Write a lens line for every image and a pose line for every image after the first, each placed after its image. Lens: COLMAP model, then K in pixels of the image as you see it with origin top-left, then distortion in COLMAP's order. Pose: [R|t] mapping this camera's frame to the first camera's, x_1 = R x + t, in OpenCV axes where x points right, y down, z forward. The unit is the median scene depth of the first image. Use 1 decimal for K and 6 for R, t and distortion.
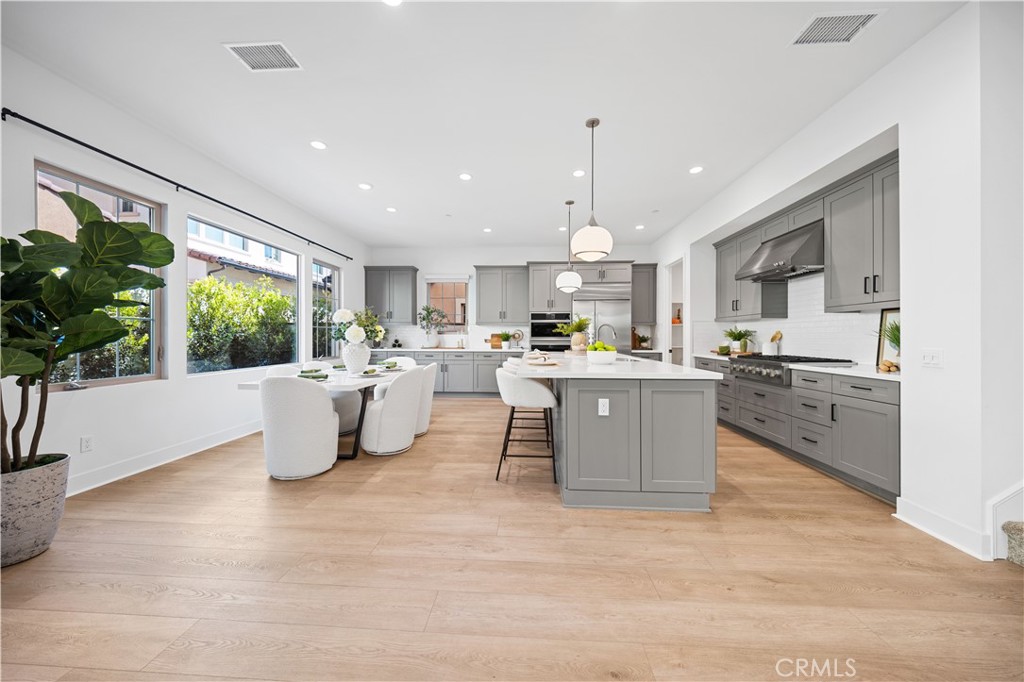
lens RADIAL K [[349.4, 0, 511.9], [0, 349.4, 337.4], [0, 0, 1]] dist [-0.002263, -0.000038]
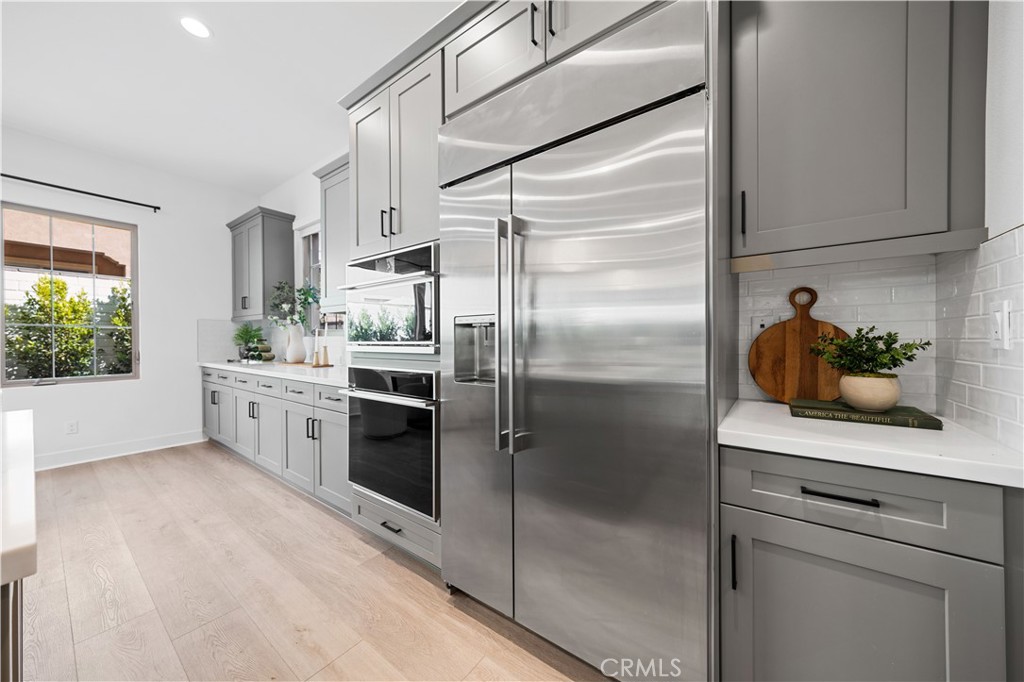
lens RADIAL K [[357.9, 0, 512.0], [0, 357.9, 341.0], [0, 0, 1]] dist [0.000264, 0.000028]
pose [[0.833385, -0.003688, -0.552681, 0.746595], [0.004222, 0.999991, -0.000308, -0.002074], [0.552677, -0.002077, 0.833393, 1.731573]]
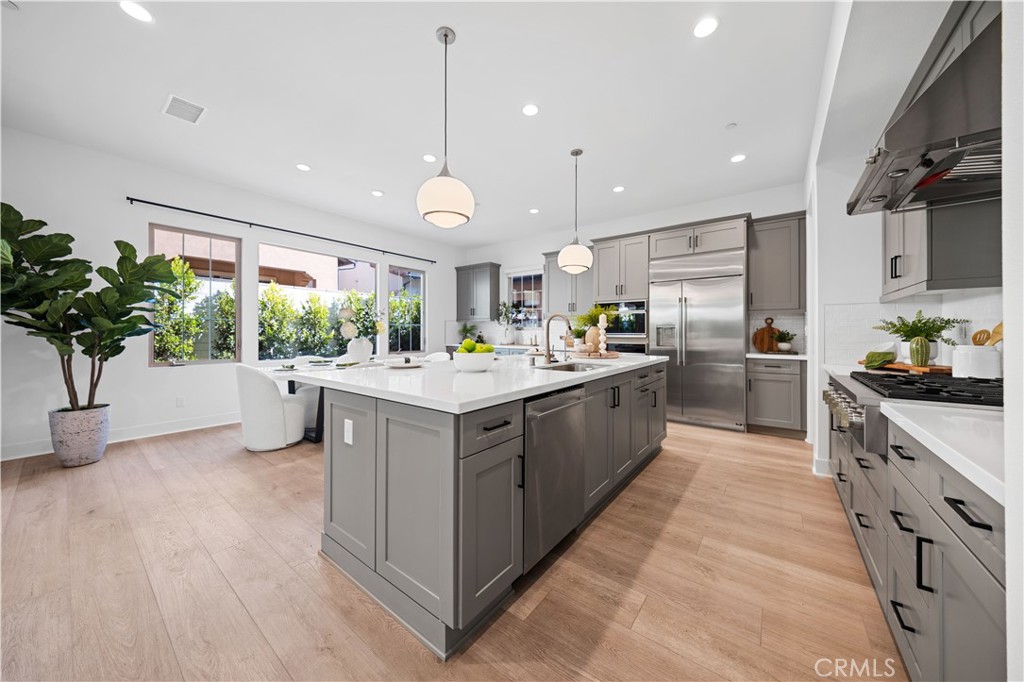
lens RADIAL K [[351.2, 0, 506.5], [0, 351.2, 331.3], [0, 0, 1]] dist [-0.004745, -0.000119]
pose [[0.820201, -0.002937, -0.572068, 0.738421], [-0.001575, 0.999971, -0.007392, 0.001942], [0.572074, 0.006964, 0.820173, 0.474229]]
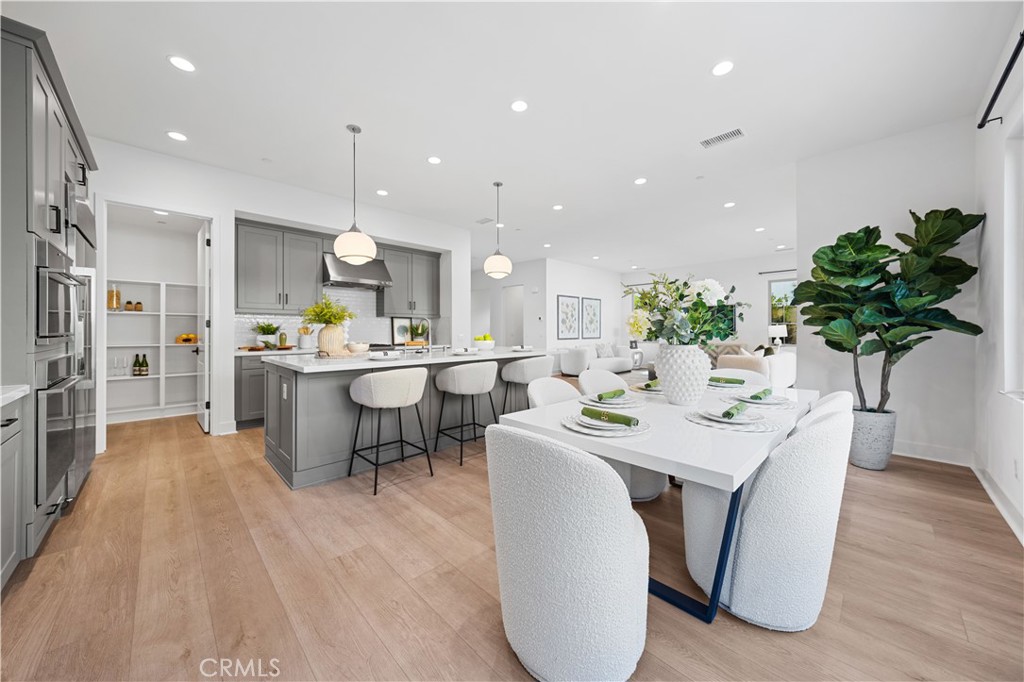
lens RADIAL K [[361.3, 0, 510.4], [0, 361.3, 327.2], [0, 0, 1]] dist [0.000182, 0.000010]
pose [[-0.735700, 0.005143, 0.677288, -0.821670], [0.000131, 0.999972, -0.007451, -0.005108], [-0.677308, -0.005393, -0.735680, 2.053390]]
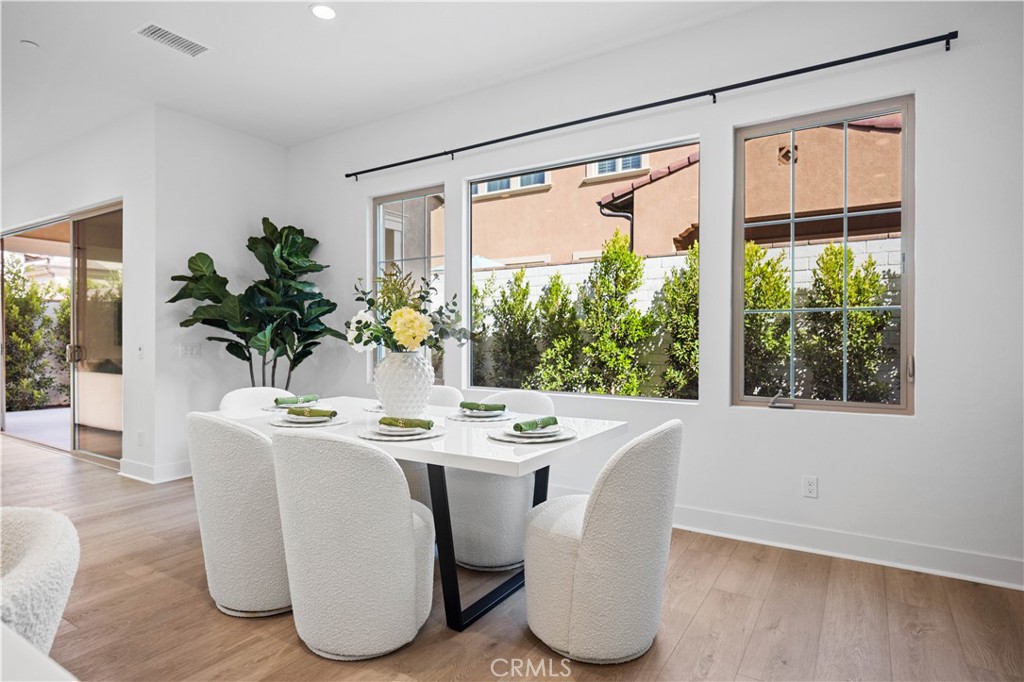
lens RADIAL K [[547.4, 0, 512.0], [0, 547.4, 341.0], [0, 0, 1]] dist [-0.000072, 0.000367]
pose [[-0.498673, 0.005515, -0.866772, 0.105433], [-0.001785, 0.999971, 0.007390, -0.004705], [0.866788, 0.005232, -0.498649, 1.924299]]
